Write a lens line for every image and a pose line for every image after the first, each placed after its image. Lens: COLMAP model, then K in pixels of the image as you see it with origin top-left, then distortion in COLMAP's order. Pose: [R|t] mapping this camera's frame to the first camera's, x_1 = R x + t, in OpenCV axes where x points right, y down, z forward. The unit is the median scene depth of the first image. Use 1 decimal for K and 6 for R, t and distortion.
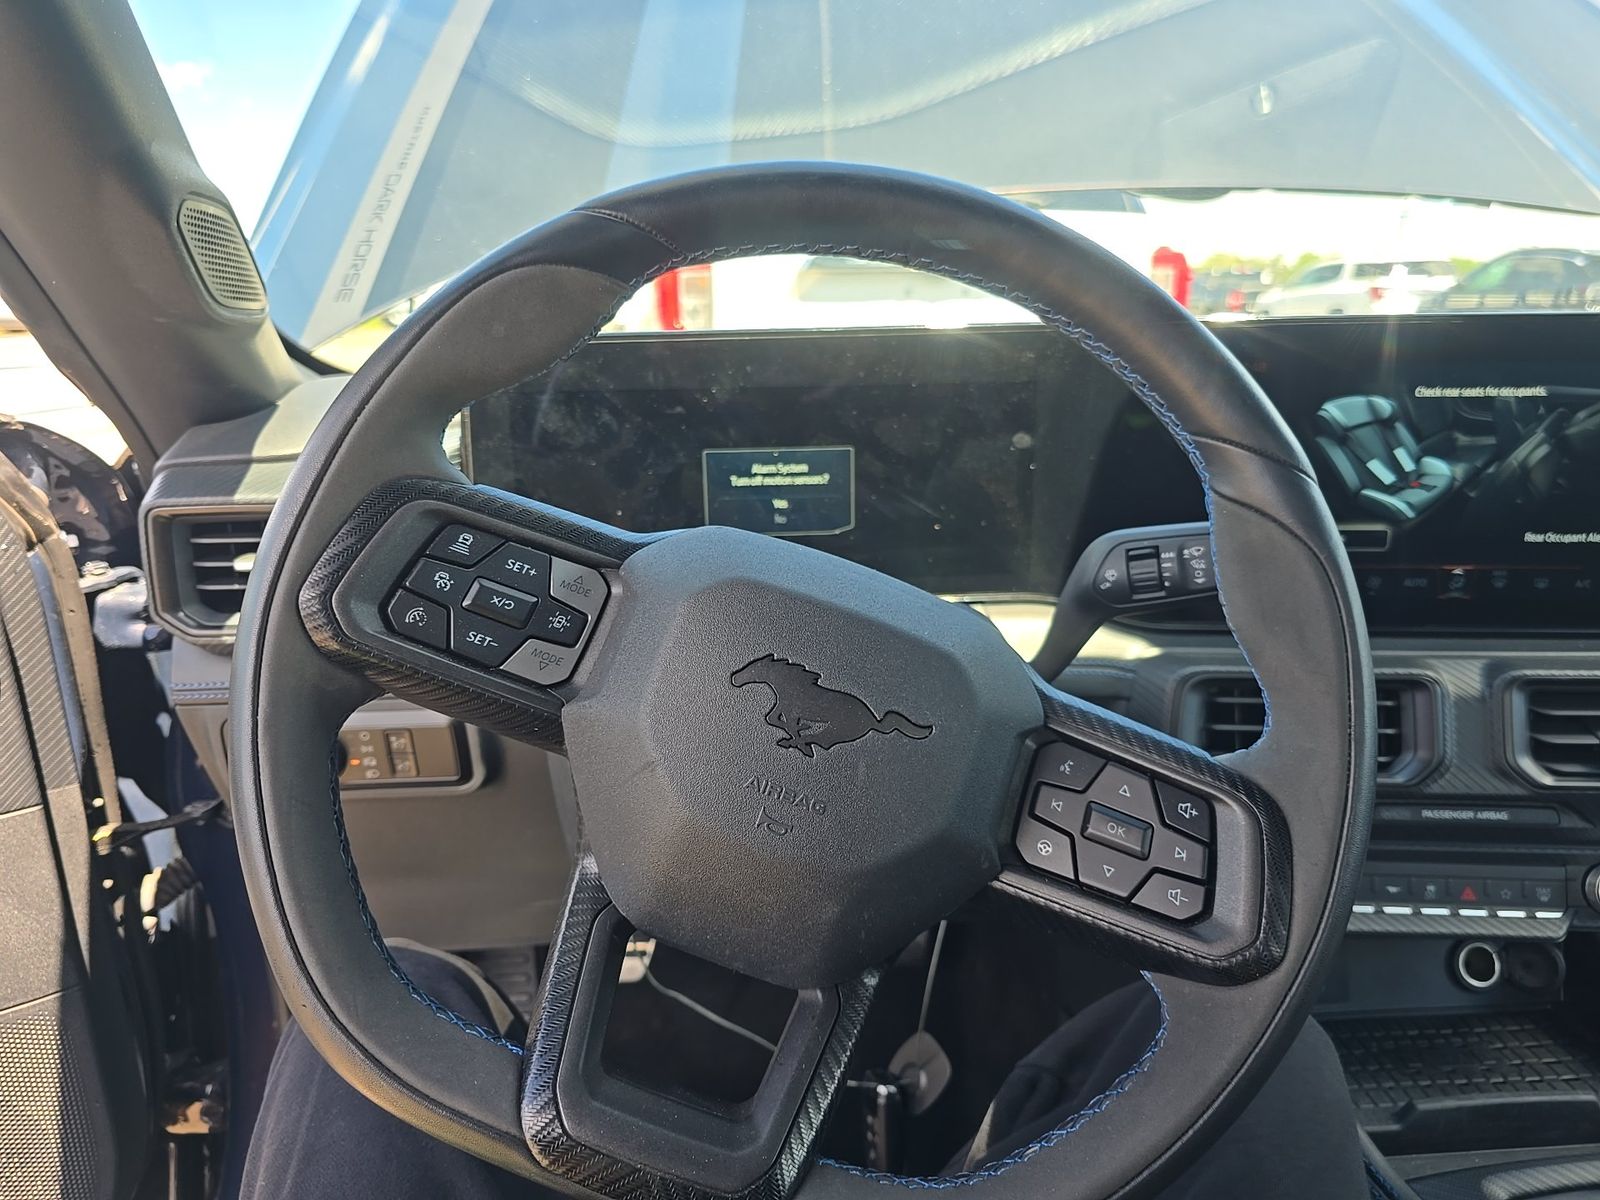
lens RADIAL K [[1073.0, 0, 798.6], [0, 1073.0, 625.1], [0, 0, 1]] dist [0.003376, -0.001116]
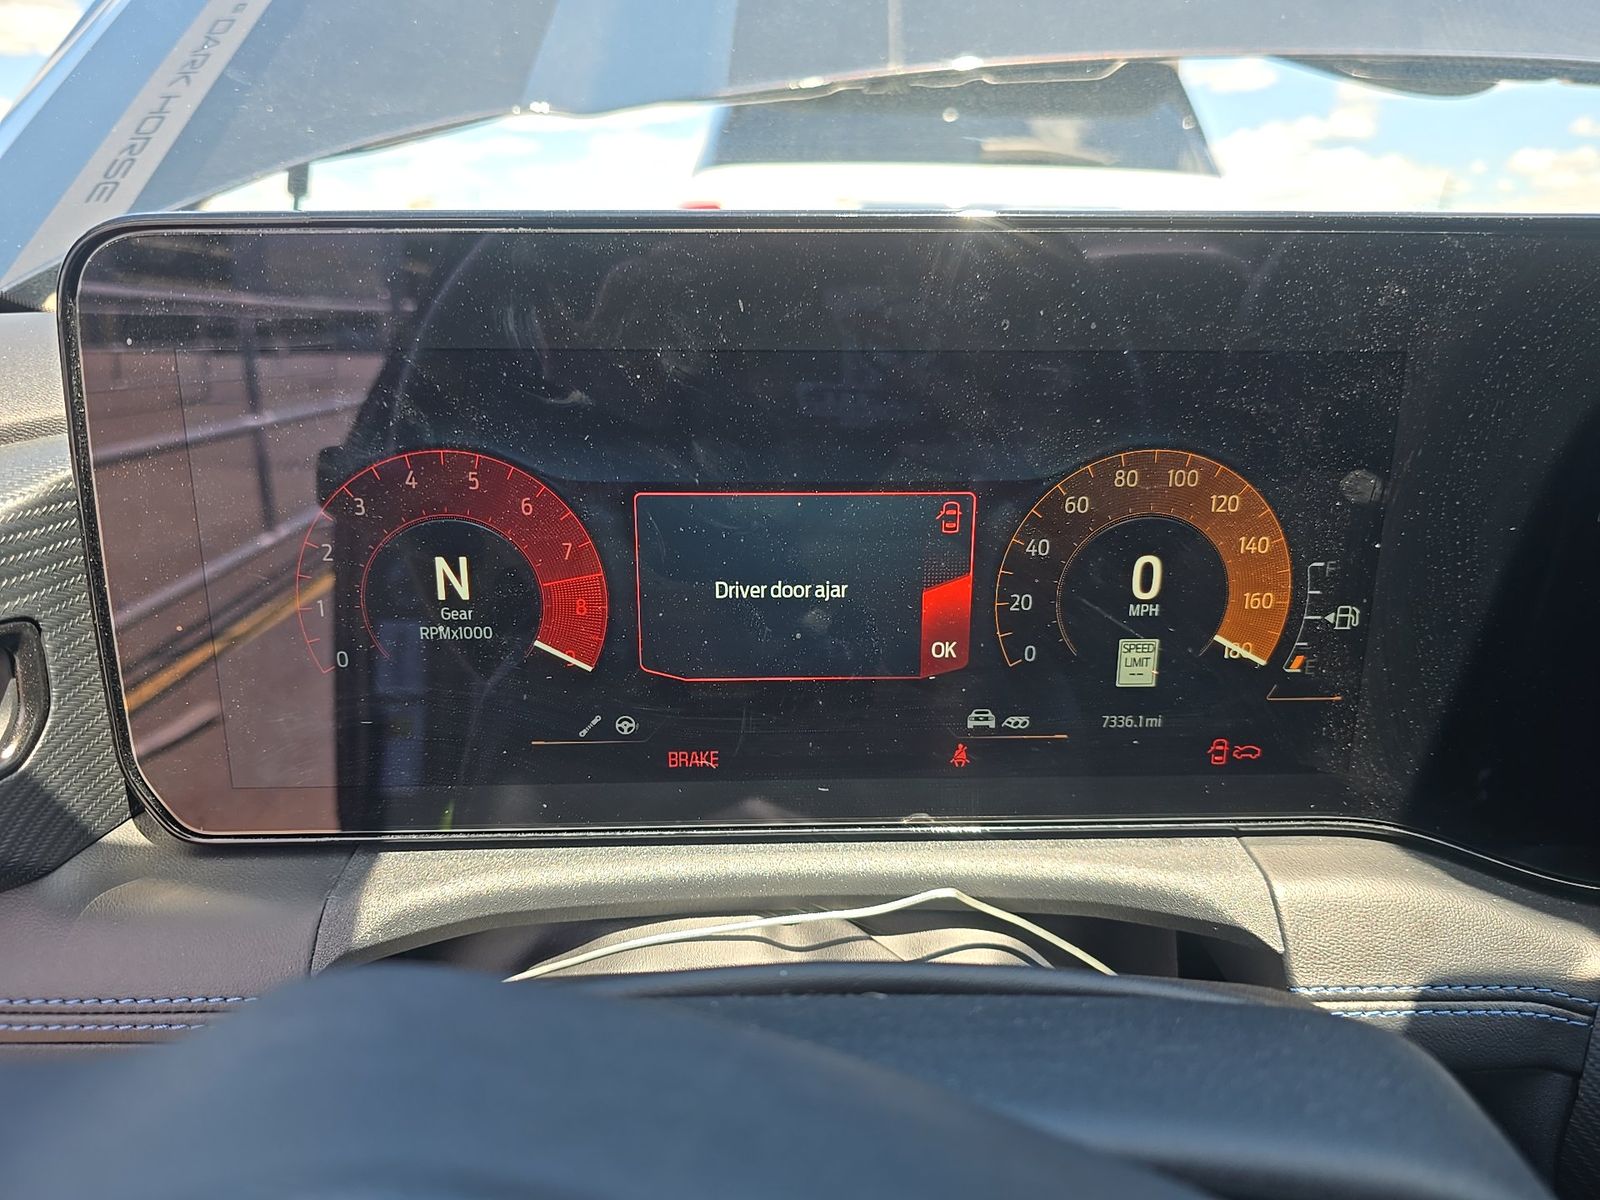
lens RADIAL K [[1070.2, 0, 800.0], [0, 1070.2, 600.0], [0, 0, 1]] dist [-0.003999, -0.002110]
pose [[0.999490, 0.028367, -0.014665, -0.013233], [-0.028405, 0.999594, -0.002405, -0.120827], [0.014590, 0.002820, 0.999890, 0.572228]]
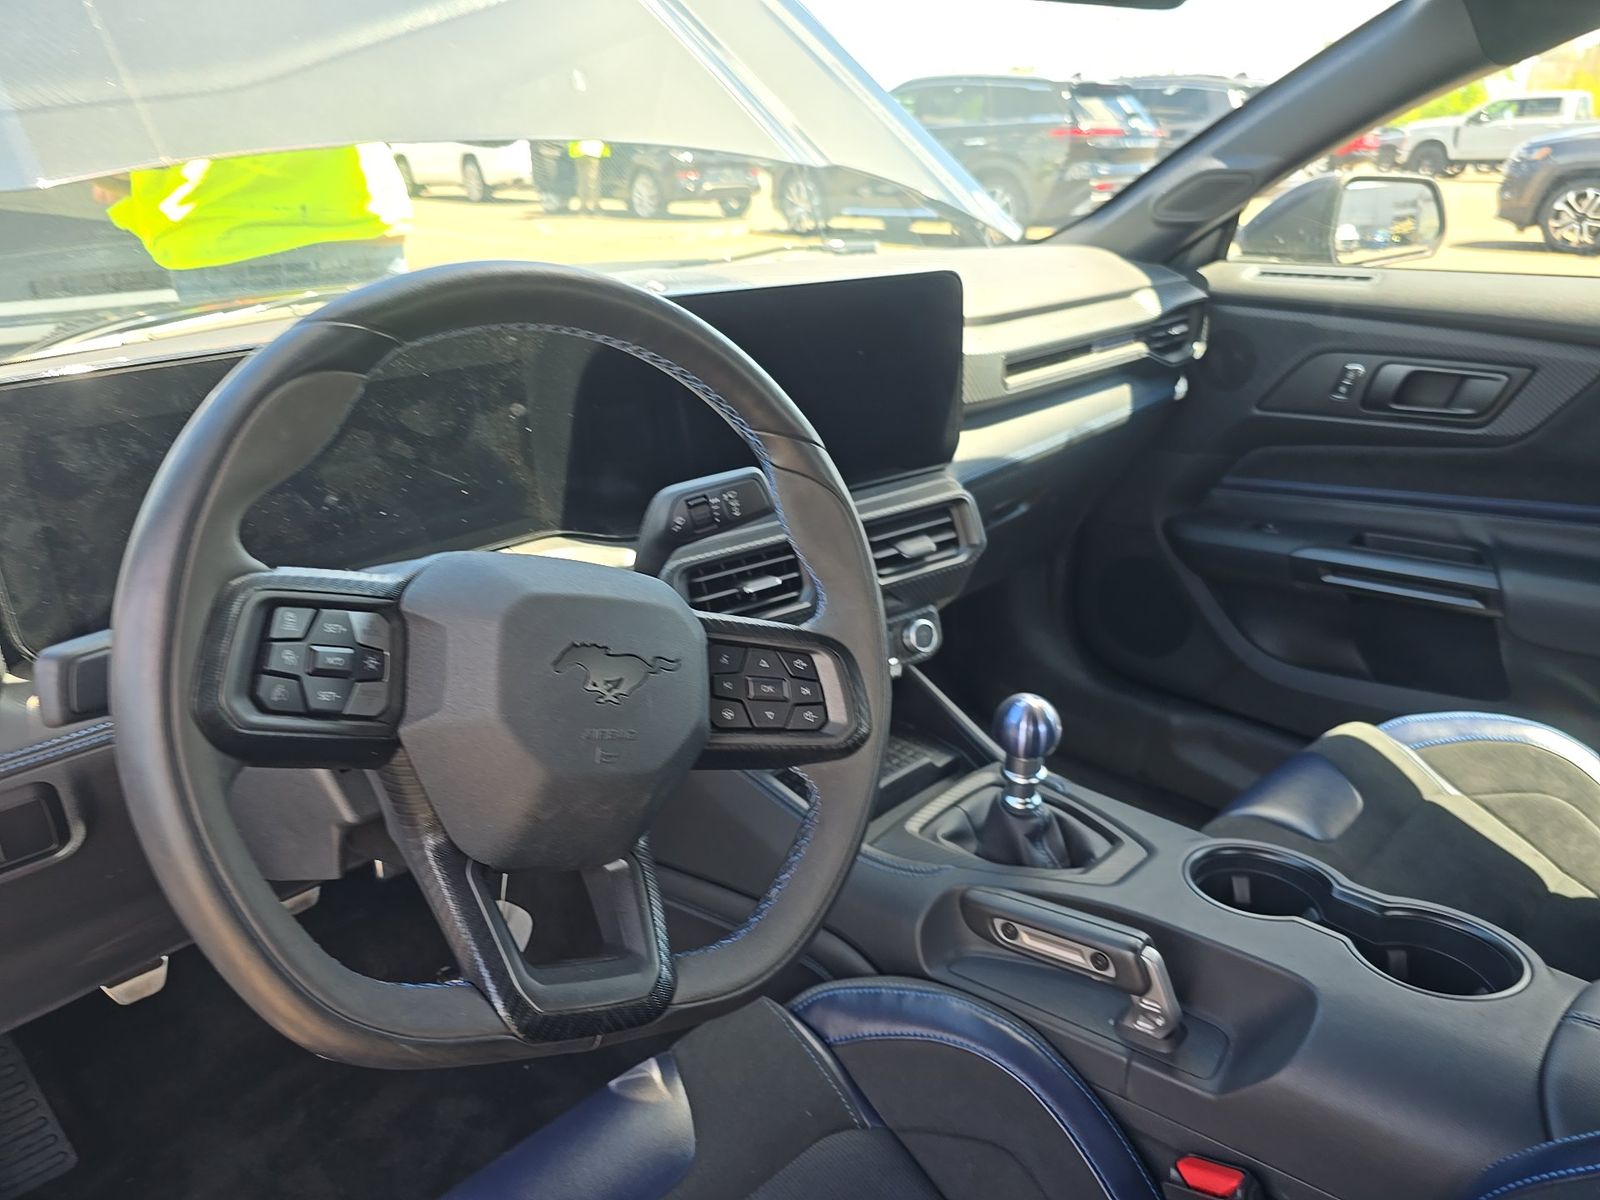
lens RADIAL K [[1073.0, 0, 798.6], [0, 1073.0, 625.1], [0, 0, 1]] dist [0.003376, -0.001116]
pose [[0.753840, -0.259865, 0.603486, -0.353429], [0.179920, 0.965001, 0.190791, -0.114071], [-0.631944, -0.035247, 0.774212, -0.146895]]
